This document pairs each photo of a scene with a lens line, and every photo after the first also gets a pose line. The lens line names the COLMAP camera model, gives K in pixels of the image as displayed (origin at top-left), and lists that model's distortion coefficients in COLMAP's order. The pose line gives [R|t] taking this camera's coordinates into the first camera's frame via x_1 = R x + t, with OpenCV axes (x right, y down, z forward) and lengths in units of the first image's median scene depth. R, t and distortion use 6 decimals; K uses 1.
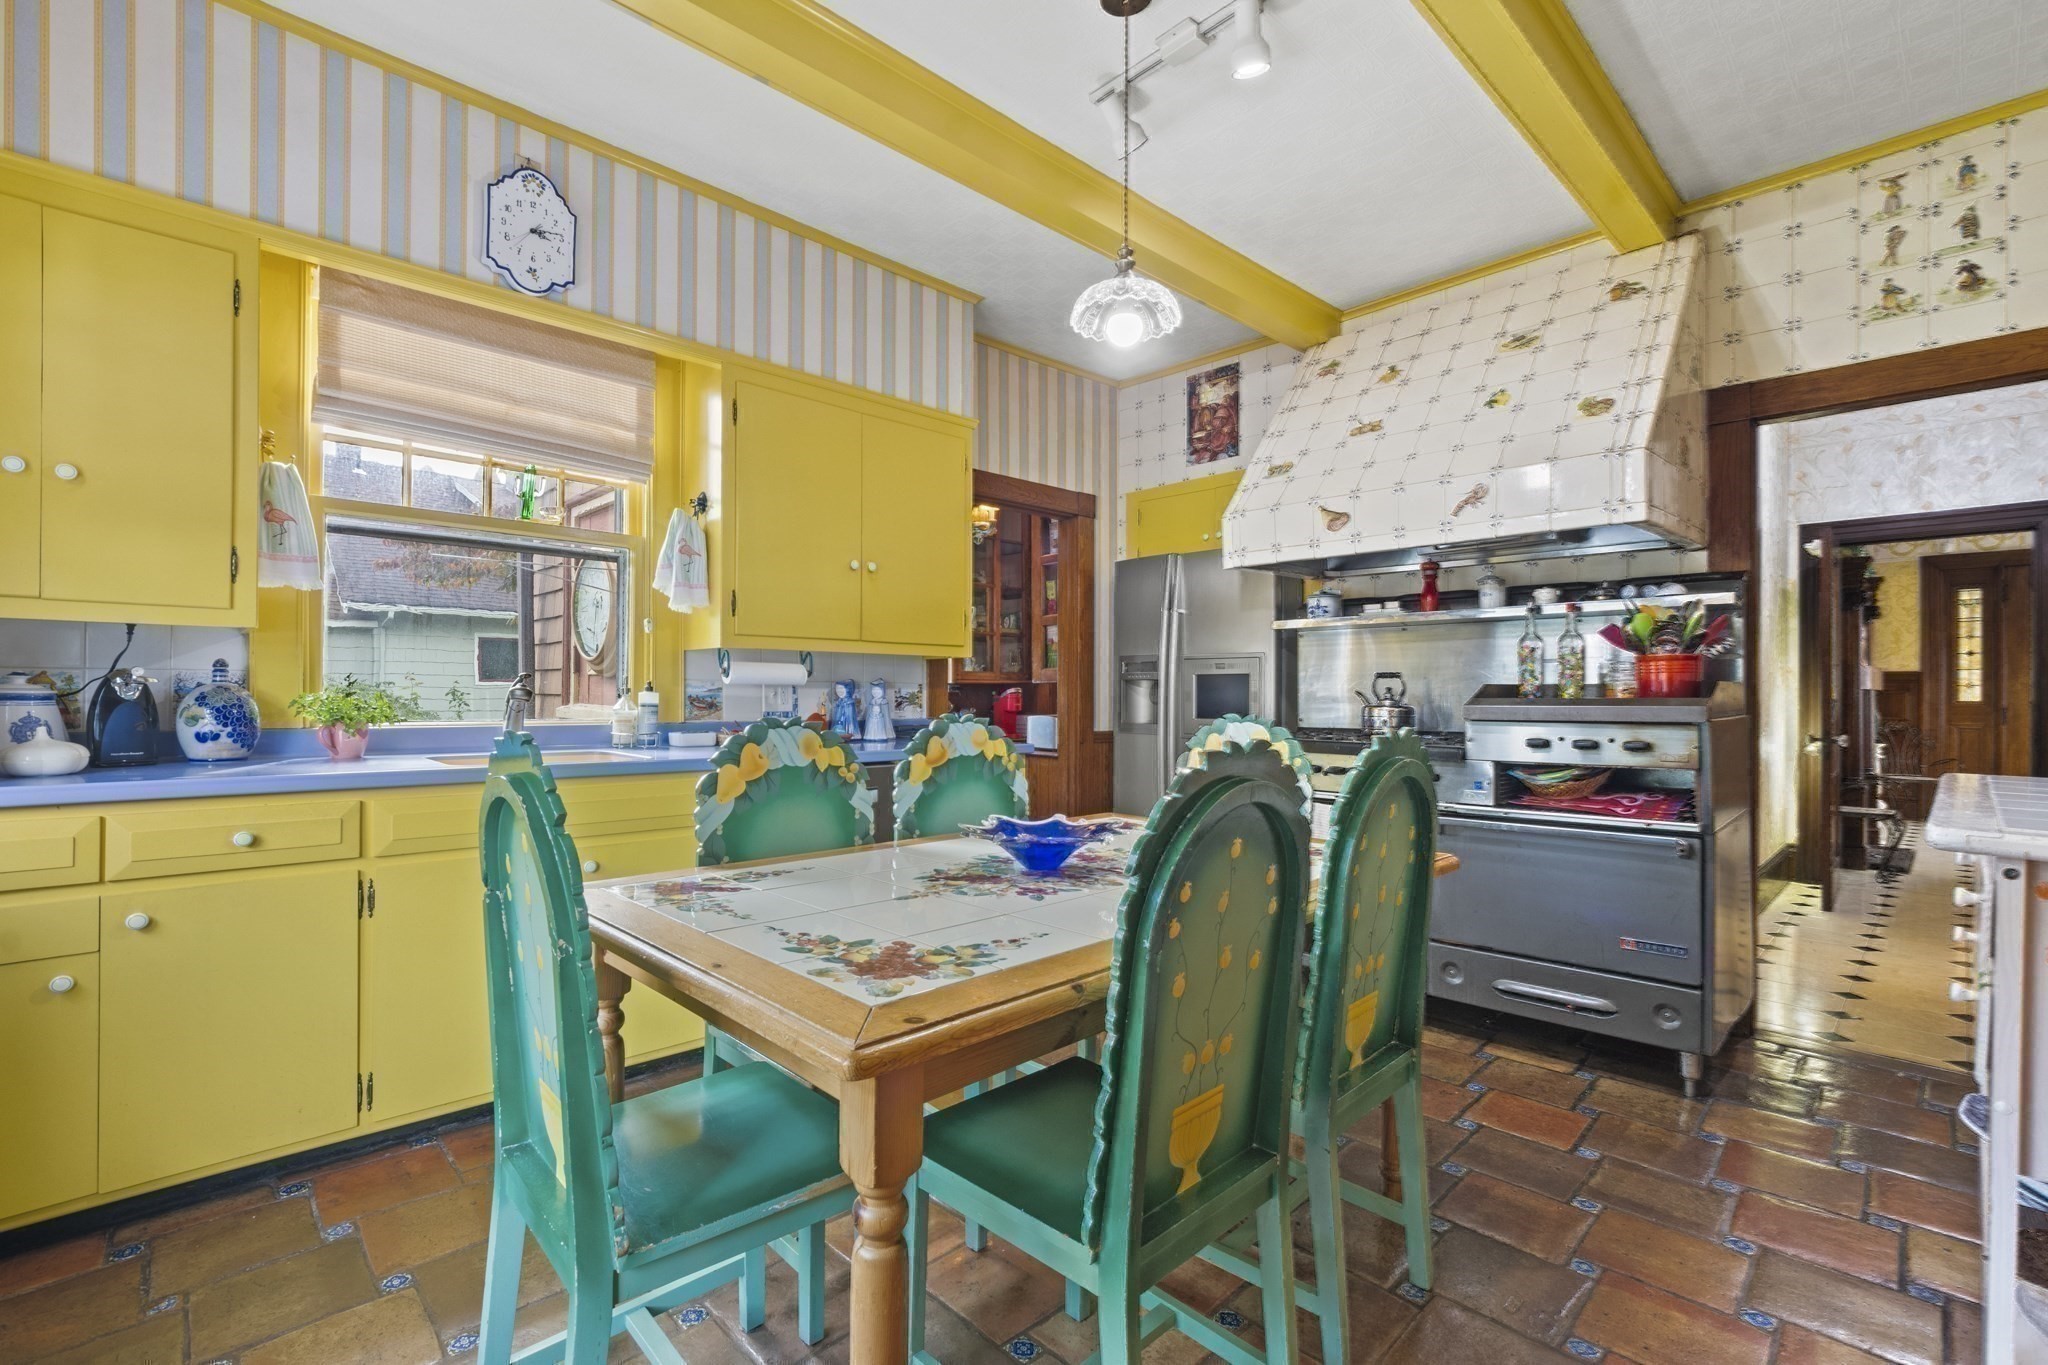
lens RADIAL K [[904.0, 0, 1009.8], [0, 904.0, 691.3], [0, 0, 1]] dist [-0.007397, 0.000746]
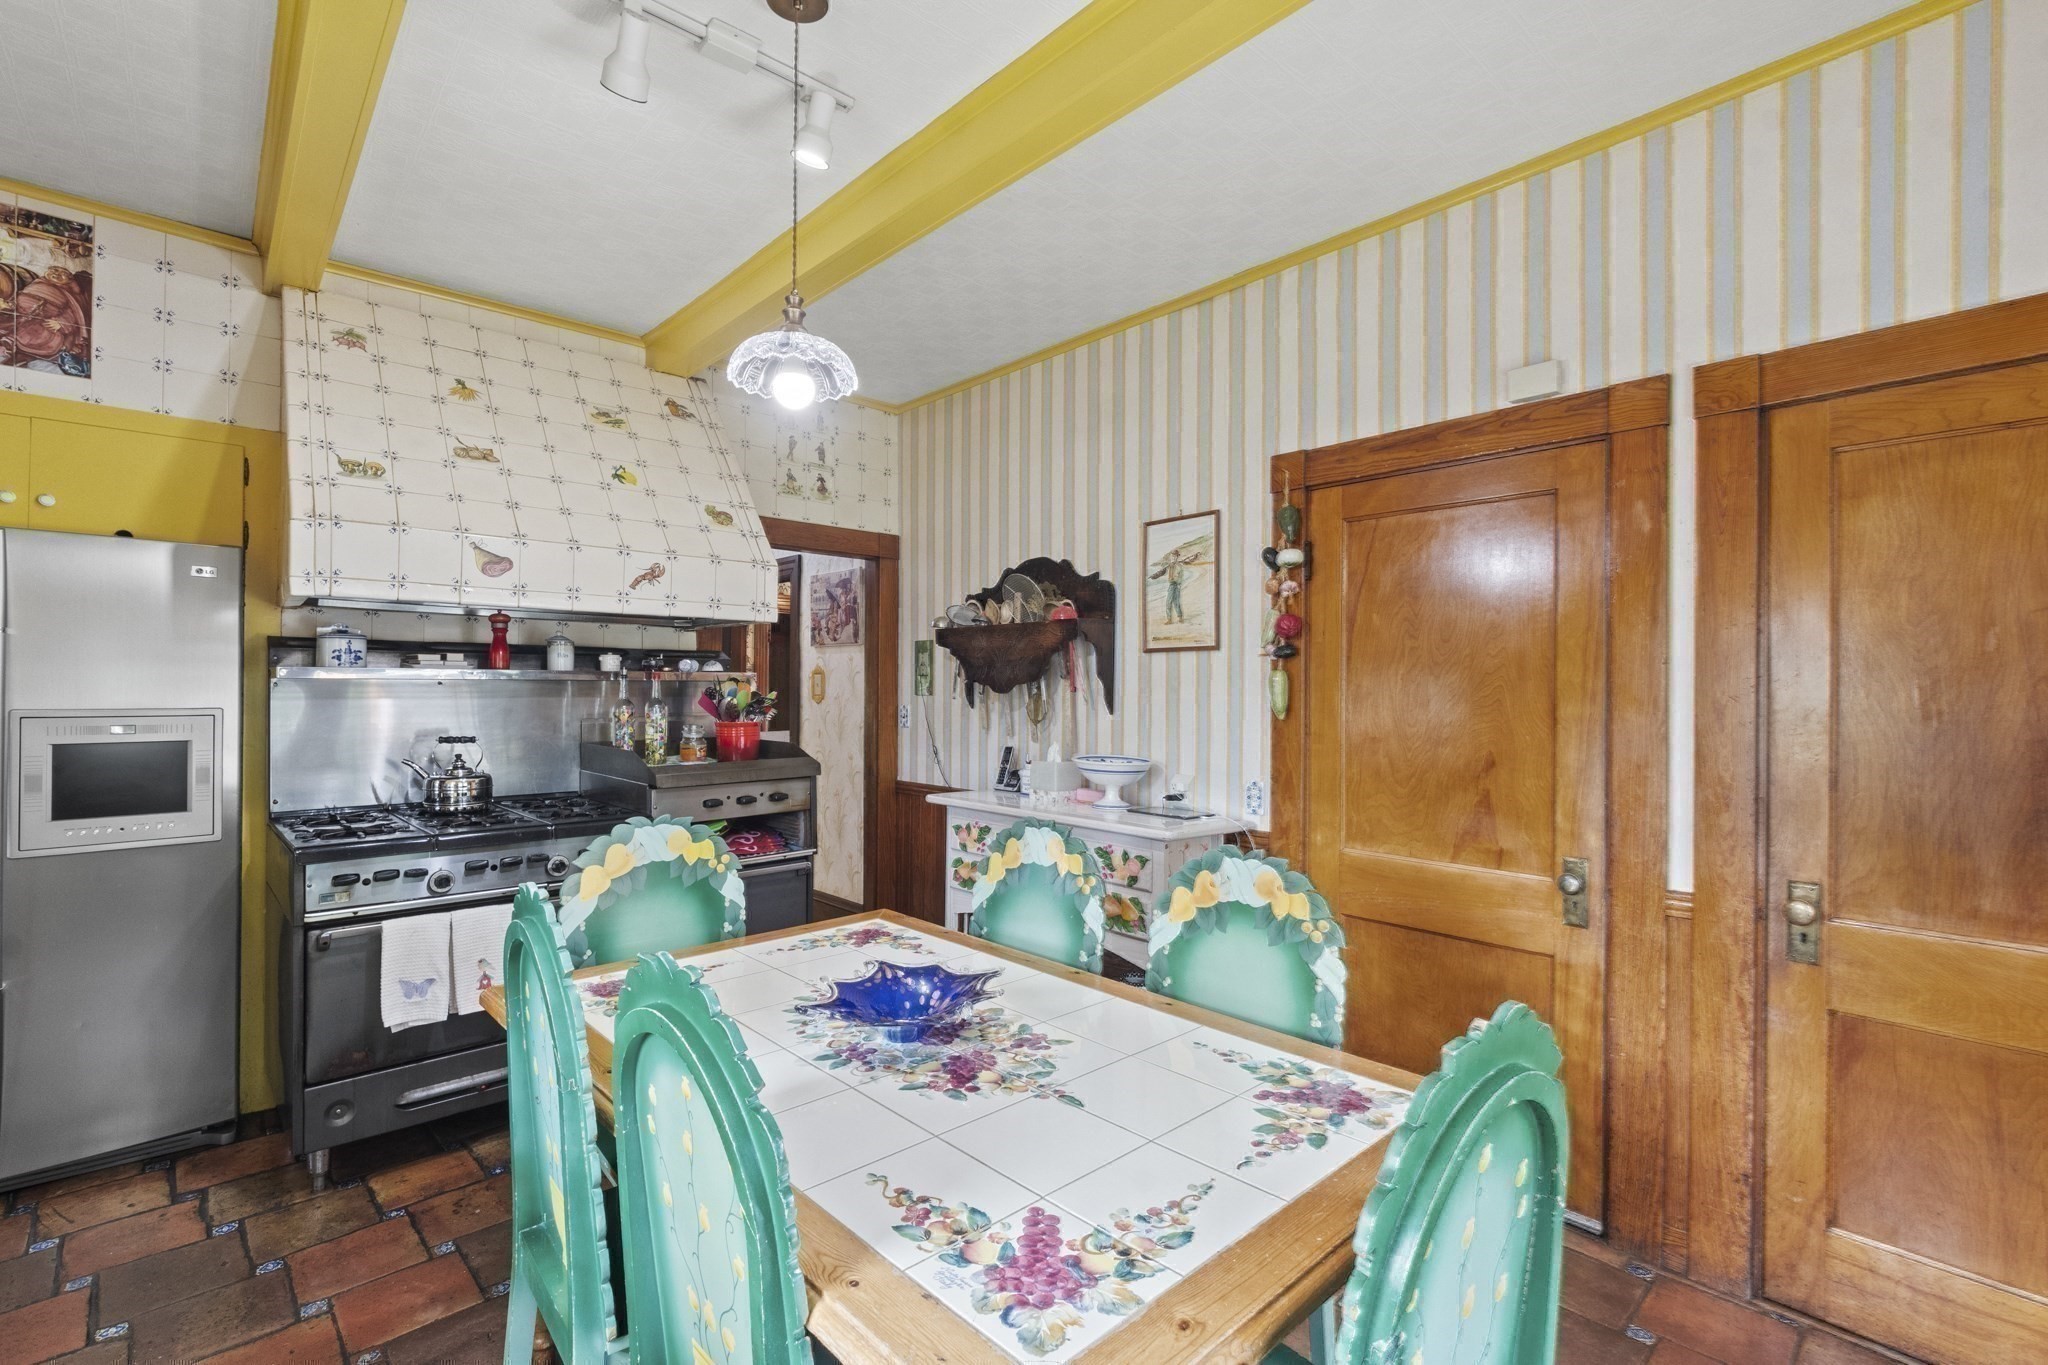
lens RADIAL K [[904.0, 0, 1010.7], [0, 904.0, 685.6], [0, 0, 1]] dist [-0.007397, 0.000746]
pose [[0.020242, -0.000520, 0.999795, -0.575491], [-0.006105, 0.999981, 0.000644, -0.098697], [-0.999776, -0.006117, 0.020239, 0.618495]]
